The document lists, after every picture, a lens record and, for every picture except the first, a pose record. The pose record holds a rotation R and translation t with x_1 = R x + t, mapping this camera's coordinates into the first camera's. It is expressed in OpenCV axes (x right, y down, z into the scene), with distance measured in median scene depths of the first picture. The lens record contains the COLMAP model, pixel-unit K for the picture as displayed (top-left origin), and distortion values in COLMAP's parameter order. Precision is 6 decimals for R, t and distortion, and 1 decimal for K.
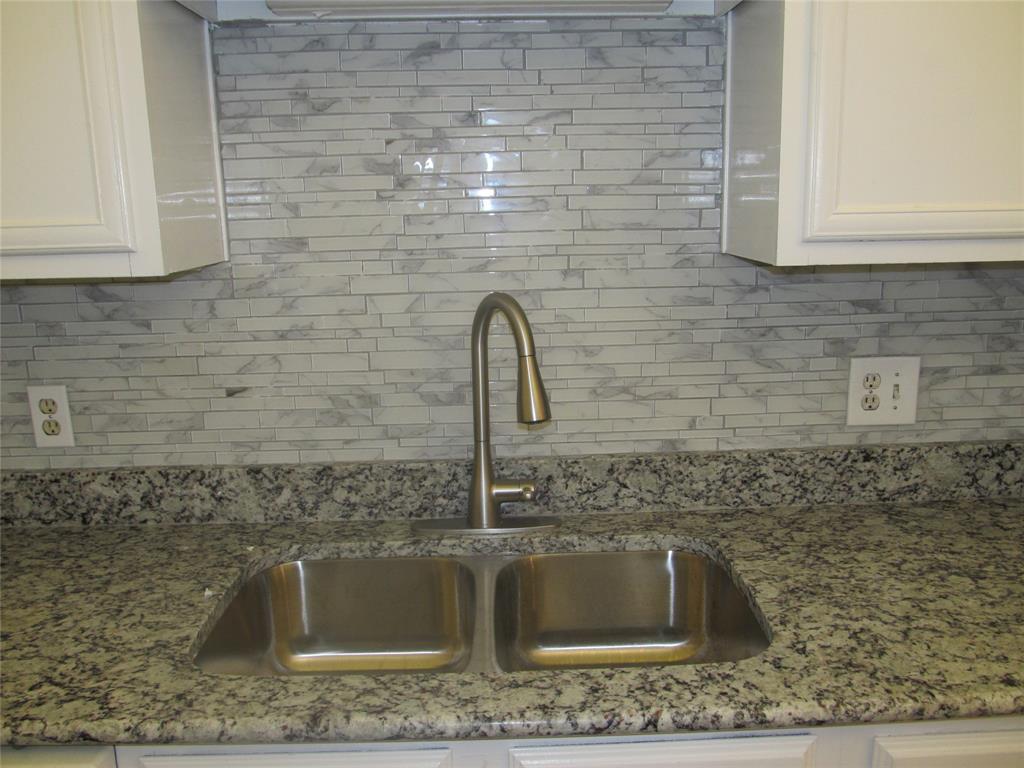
lens RADIAL K [[846.9, 0, 522.2], [0, 846.9, 379.0], [0, 0, 1]] dist [-0.068292, 0.024636]
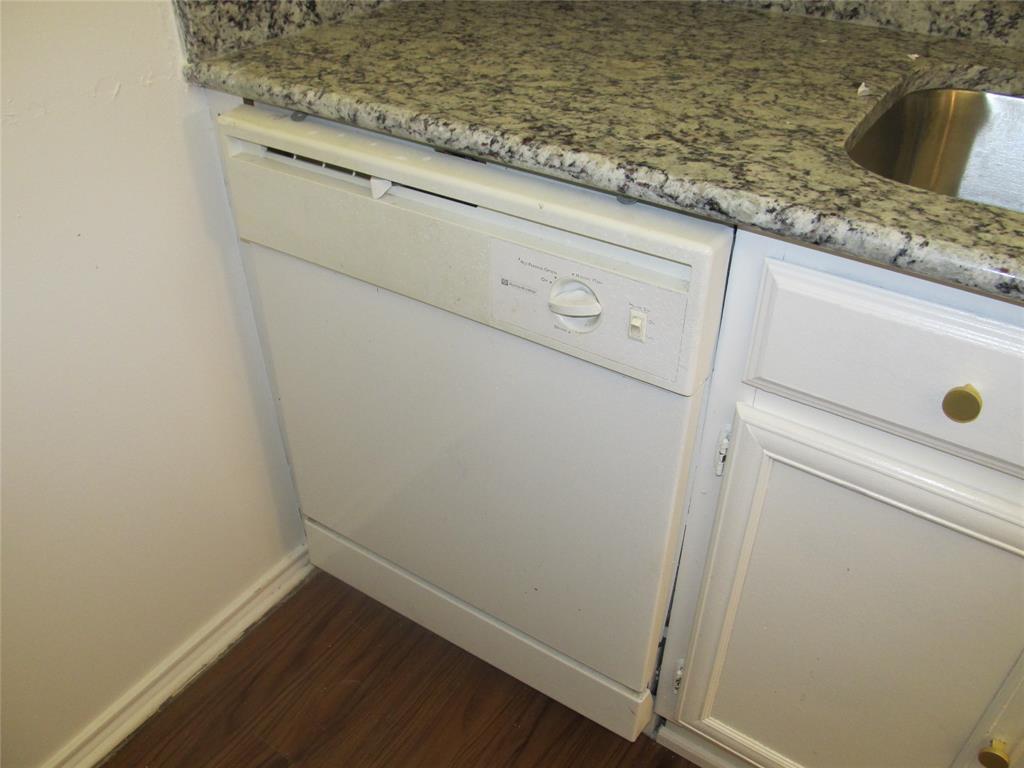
lens RADIAL K [[846.9, 0, 527.4], [0, 846.9, 398.2], [0, 0, 1]] dist [-0.068292, 0.024636]
pose [[0.819724, 0.363759, -0.442415, -0.175923], [-0.125335, 0.867632, 0.481151, 0.157633], [0.558877, -0.338961, 0.756810, 0.177646]]
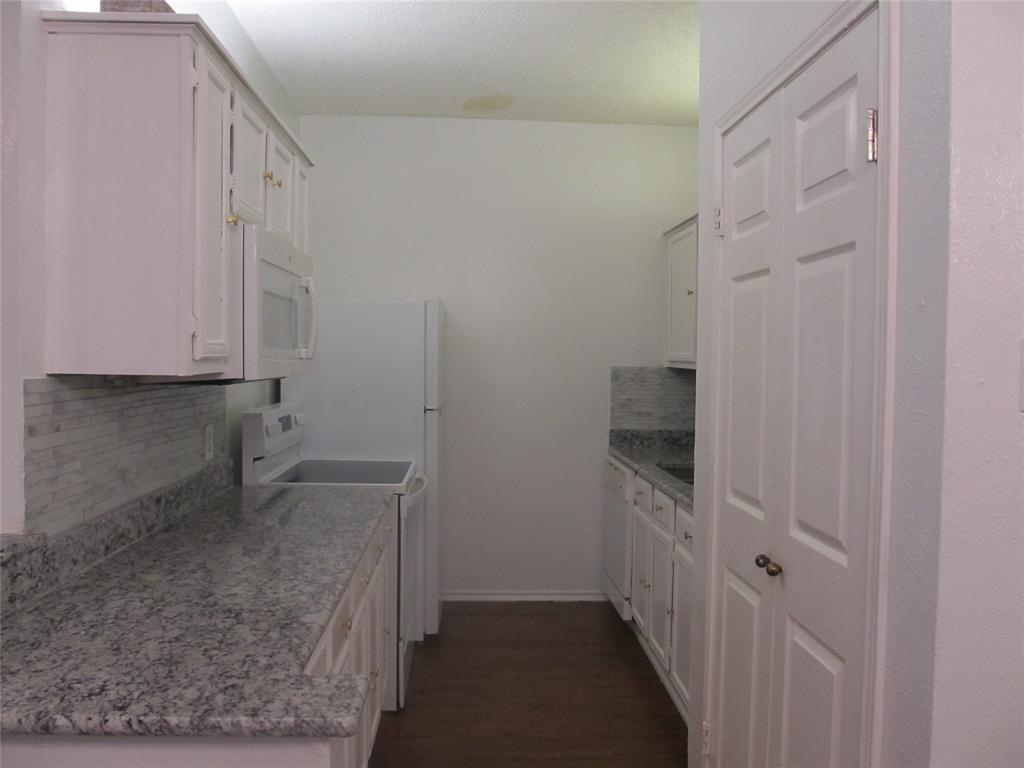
lens RADIAL K [[846.9, 0, 512.3], [0, 846.9, 390.7], [0, 0, 1]] dist [-0.068292, 0.024636]
pose [[0.021922, 0.060107, -0.997951, 2.684643], [-0.215079, 0.975102, 0.054006, -0.046910], [0.976350, 0.213455, 0.034304, 0.080386]]
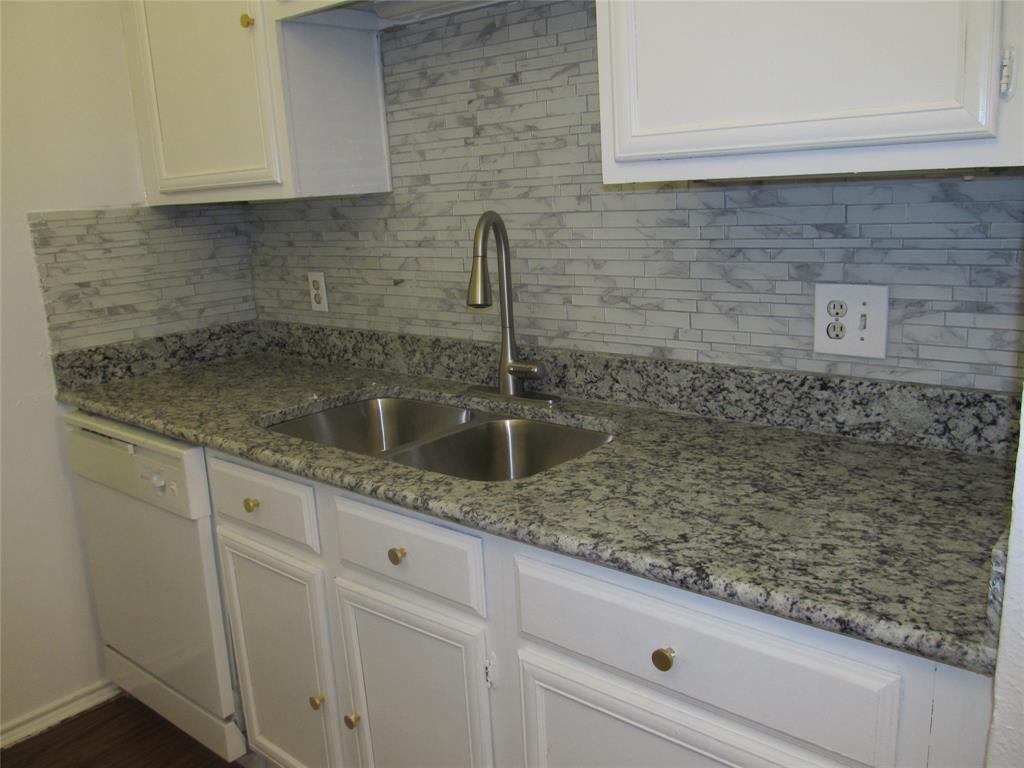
lens RADIAL K [[846.9, 0, 516.8], [0, 846.9, 385.1], [0, 0, 1]] dist [-0.068292, 0.024636]
pose [[0.749543, 0.133261, -0.648403, 0.860576], [-0.096487, 0.991060, 0.092147, 0.040371], [0.654886, -0.006506, 0.755700, 0.019737]]
